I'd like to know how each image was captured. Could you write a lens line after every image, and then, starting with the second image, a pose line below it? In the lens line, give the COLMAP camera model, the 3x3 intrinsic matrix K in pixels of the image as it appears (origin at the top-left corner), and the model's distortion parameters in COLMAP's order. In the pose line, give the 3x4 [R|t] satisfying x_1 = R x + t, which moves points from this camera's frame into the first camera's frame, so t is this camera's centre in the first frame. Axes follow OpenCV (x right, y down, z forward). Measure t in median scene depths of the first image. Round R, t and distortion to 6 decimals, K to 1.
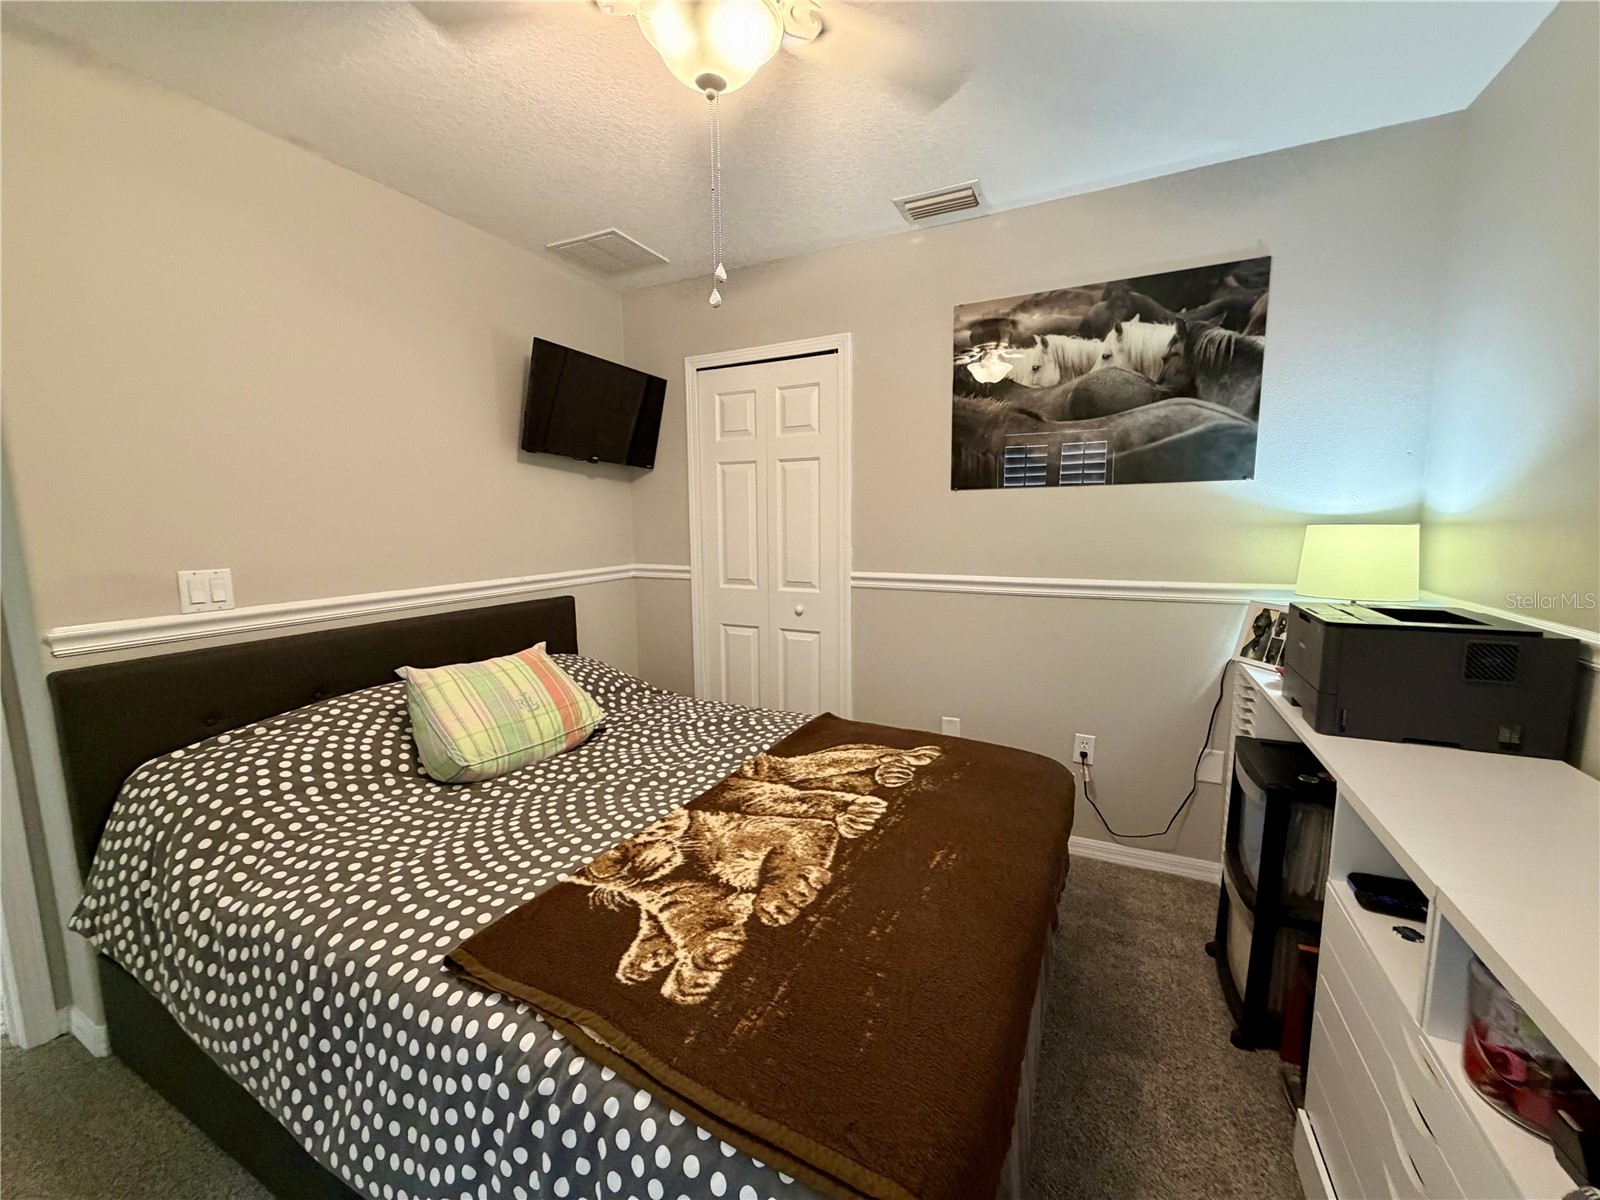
lens RADIAL K [[635.5, 0, 790.2], [0, 635.5, 599.7], [0, 0, 1]] dist [-0.000327, 0.000138]
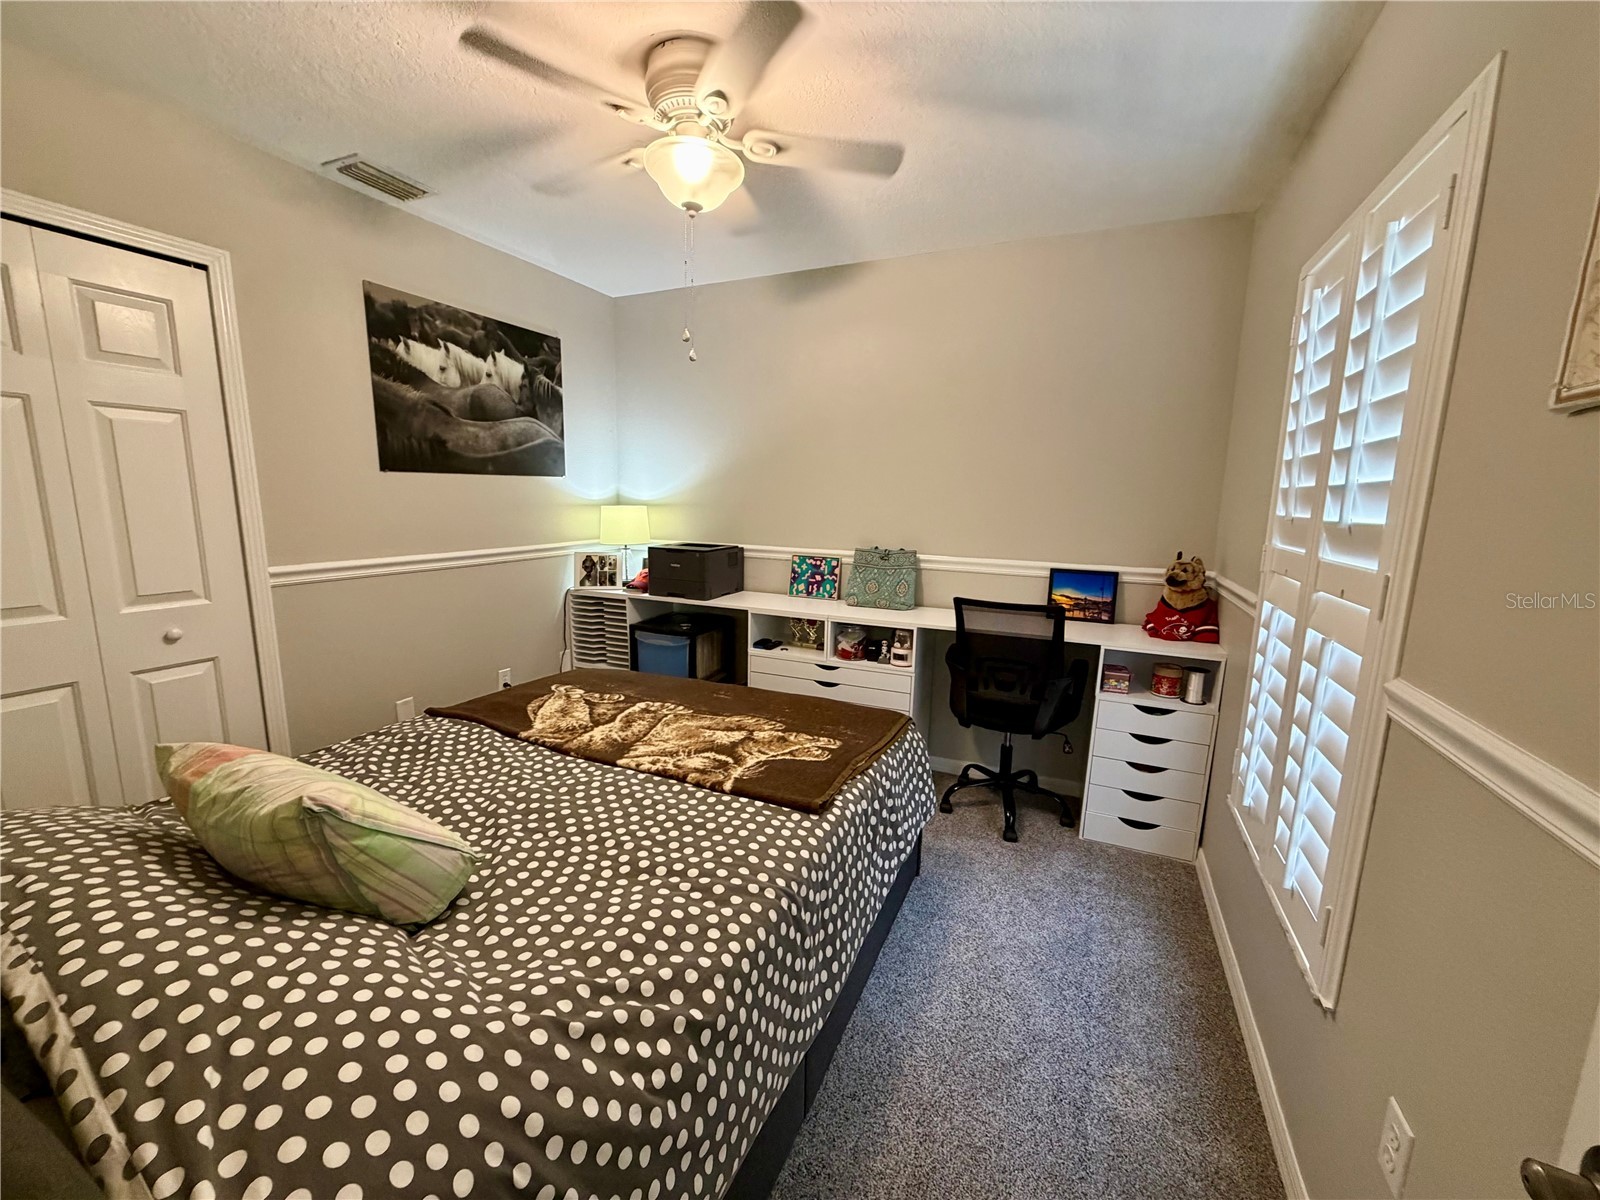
lens RADIAL K [[635.5, 0, 791.2], [0, 635.5, 601.2], [0, 0, 1]] dist [-0.000327, 0.000138]
pose [[-0.034846, -0.157865, 0.986846, -0.905724], [0.109359, 0.980913, 0.160777, -0.074850], [-0.993391, 0.113523, -0.016917, 0.482667]]
